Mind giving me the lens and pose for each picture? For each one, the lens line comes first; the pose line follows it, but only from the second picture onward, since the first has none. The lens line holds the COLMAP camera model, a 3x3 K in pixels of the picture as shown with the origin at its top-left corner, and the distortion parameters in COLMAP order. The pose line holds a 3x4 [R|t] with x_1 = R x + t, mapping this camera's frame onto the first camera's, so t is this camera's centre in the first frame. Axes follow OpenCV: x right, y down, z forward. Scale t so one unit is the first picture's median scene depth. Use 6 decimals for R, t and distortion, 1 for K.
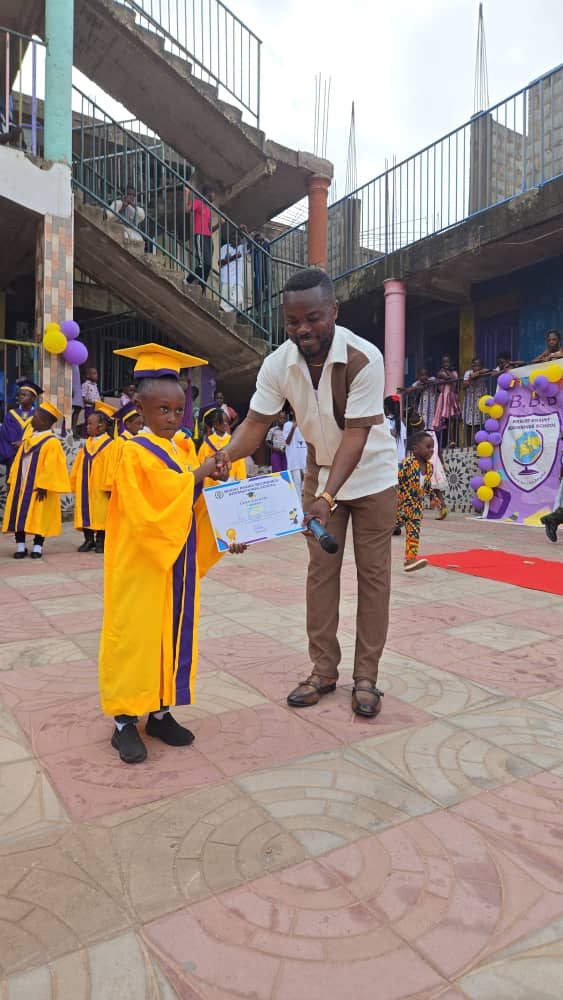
lens RADIAL K [[669.4, 0, 281.2], [0, 669.4, 500.9], [0, 0, 1]] dist [0.079868, -0.078416]
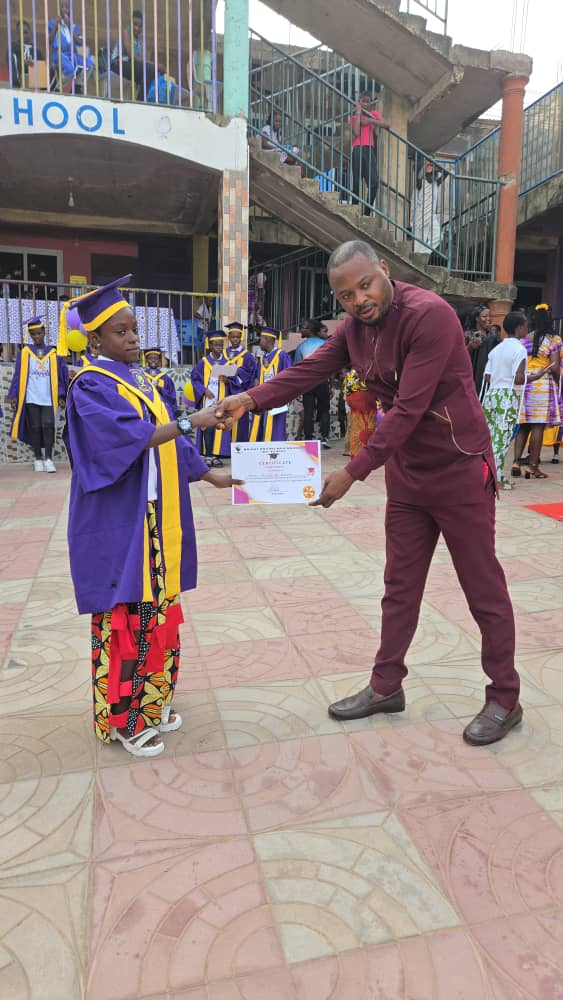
lens RADIAL K [[668.5, 0, 280.8], [0, 668.5, 500.2], [0, 0, 1]] dist [0.079744, -0.079031]
pose [[0.943661, 0.044203, -0.327948, 0.110752], [-0.001479, 0.991592, 0.129399, -0.035575], [0.330911, -0.121623, 0.935792, -0.046819]]
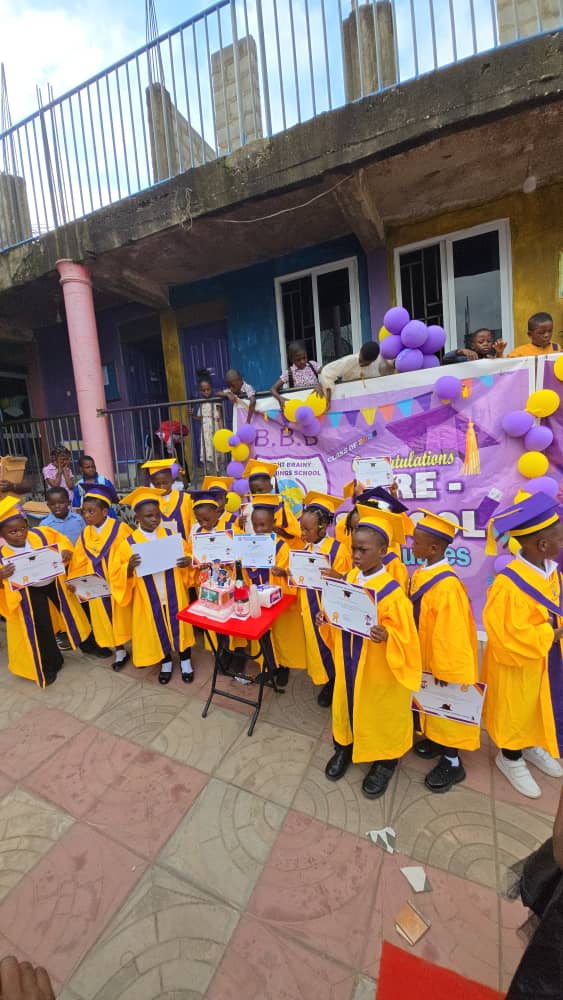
lens RADIAL K [[393.5, 0, 280.5], [0, 393.5, 495.0], [0, 0, 1]] dist [-0.002066, -0.009616]
pose [[0.837105, -0.142065, 0.528274, 0.121376], [0.075690, 0.986481, 0.145349, -0.152191], [-0.541781, -0.081688, 0.836541, 0.628266]]
